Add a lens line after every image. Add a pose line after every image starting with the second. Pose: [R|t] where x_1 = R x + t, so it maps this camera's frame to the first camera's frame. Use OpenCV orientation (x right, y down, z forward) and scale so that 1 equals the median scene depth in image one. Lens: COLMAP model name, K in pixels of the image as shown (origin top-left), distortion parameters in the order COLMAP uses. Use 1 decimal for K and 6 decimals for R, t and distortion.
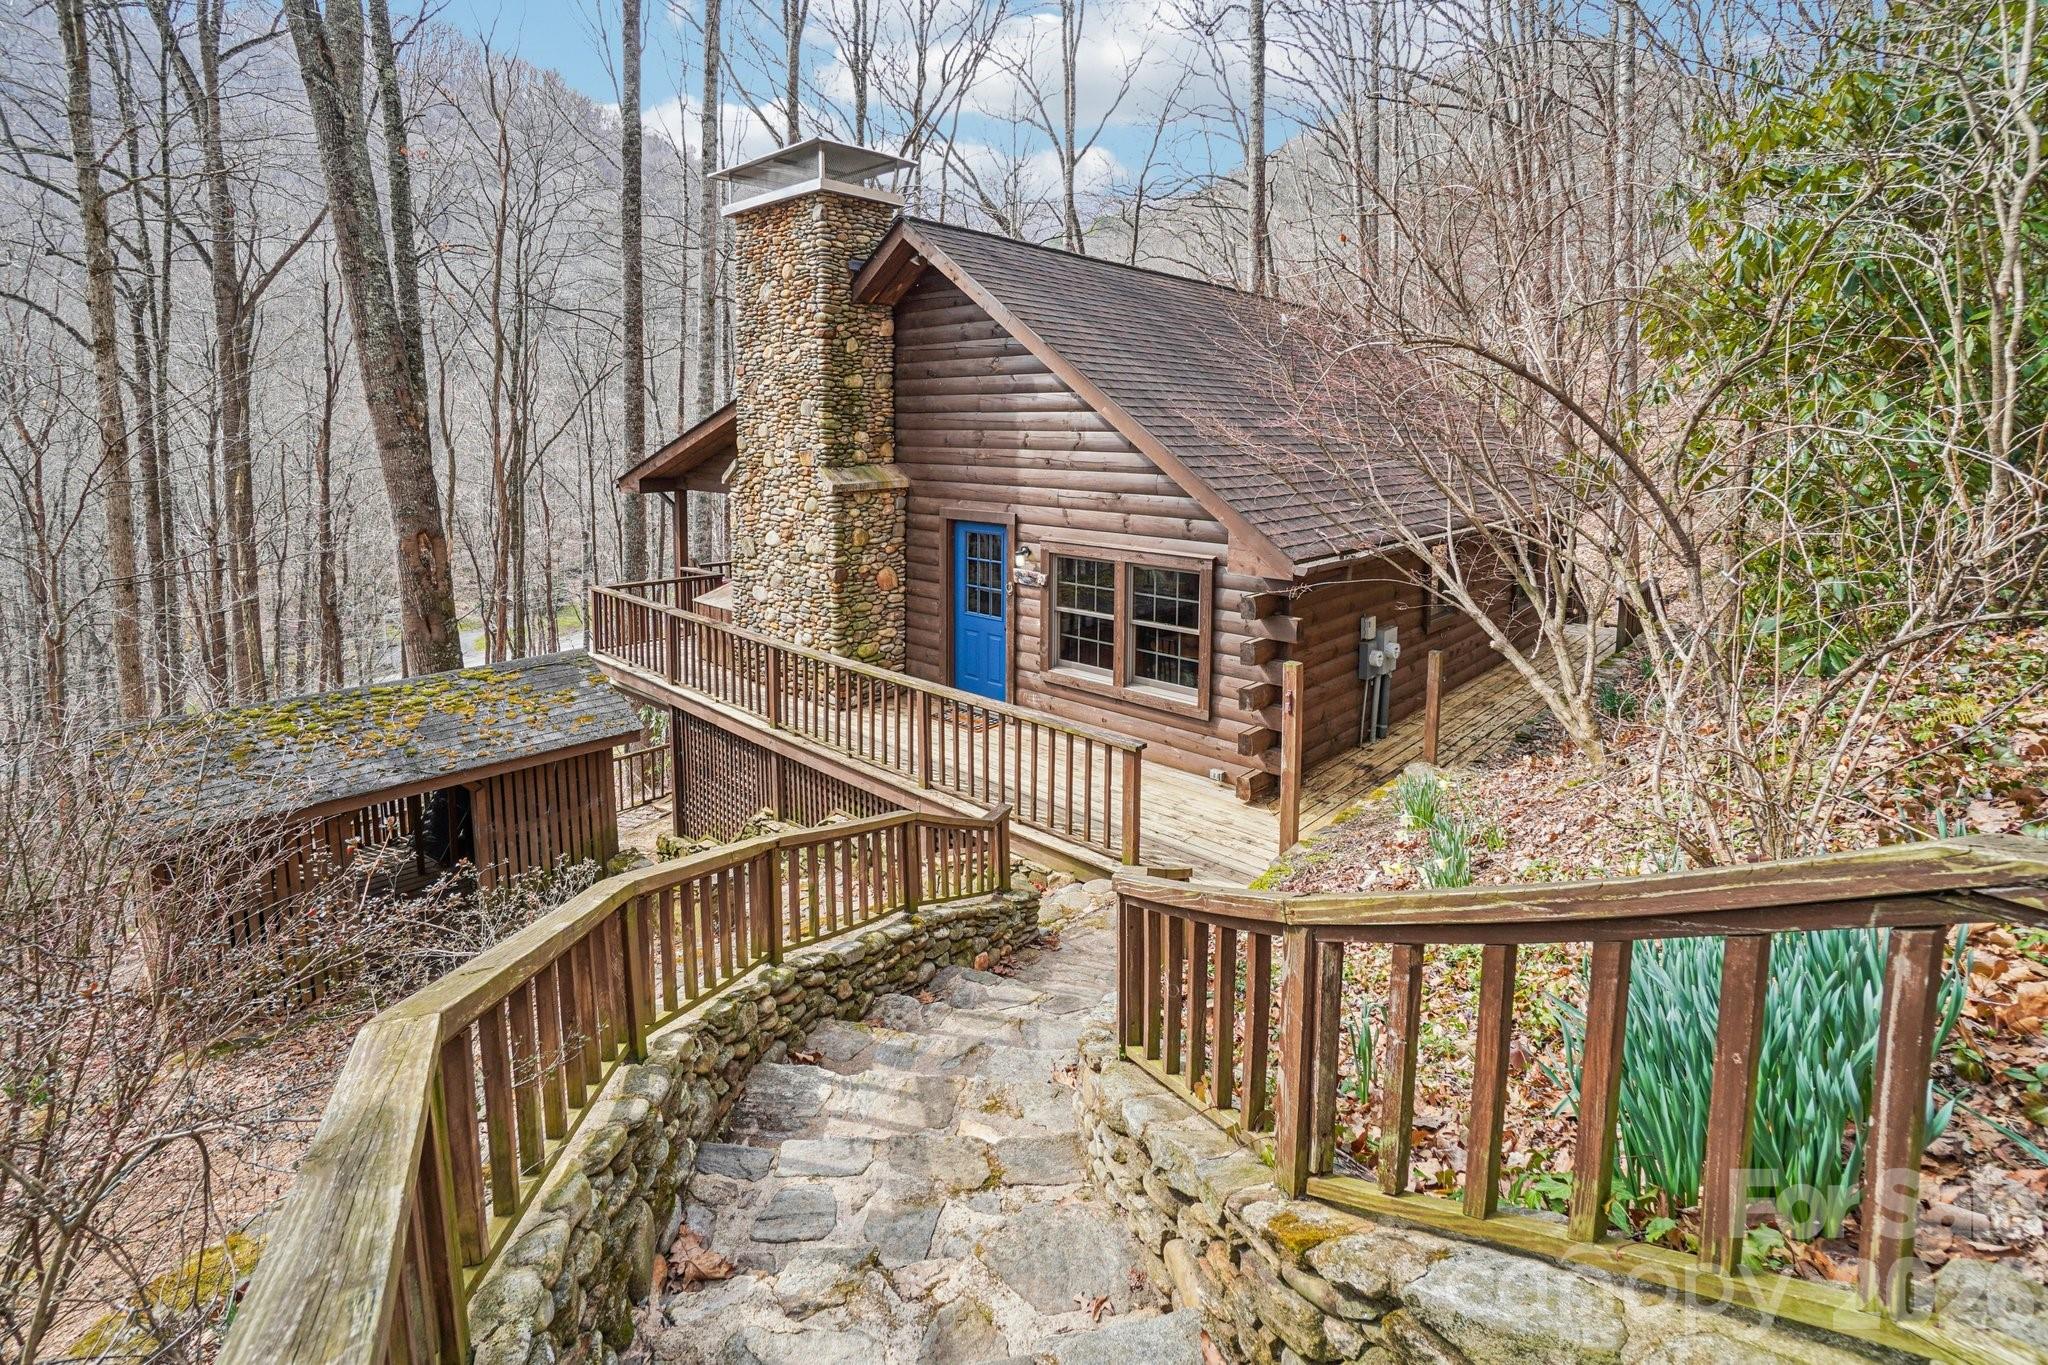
lens RADIAL K [[906.4, 0, 1023.2], [0, 906.4, 653.8], [0, 0, 1]] dist [-0.066694, 0.024308]
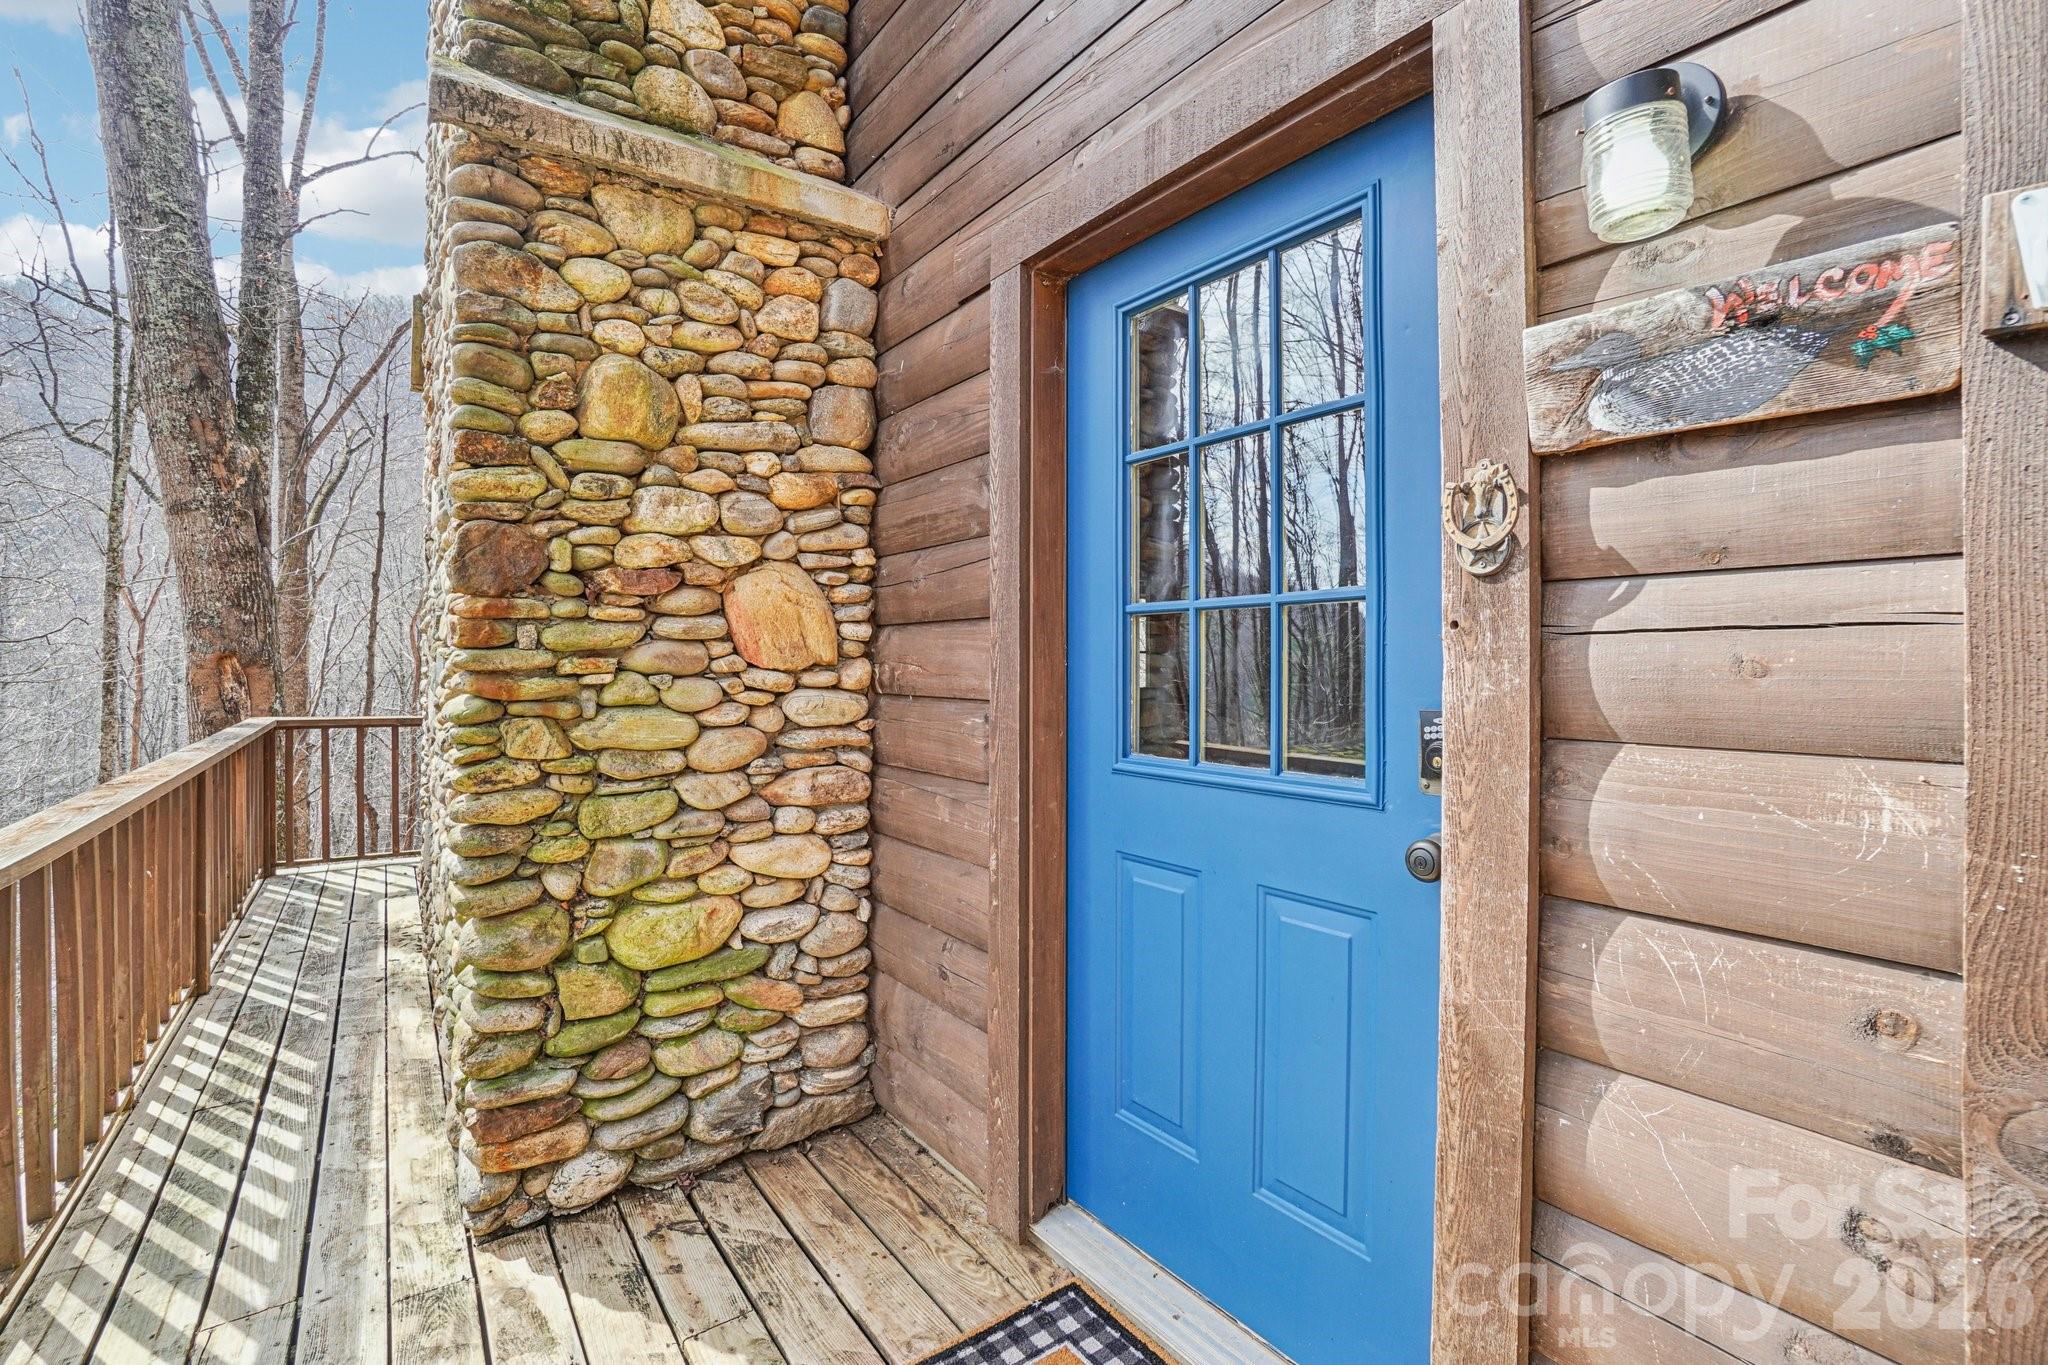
lens RADIAL K [[906.4, 0, 1023.2], [0, 906.4, 653.8], [0, 0, 1]] dist [-0.066694, 0.024308]
pose [[0.981557, -0.014280, -0.190636, -0.046770], [-0.033049, 0.969516, -0.242788, -0.020990], [0.188291, 0.244611, 0.951163, 0.805231]]
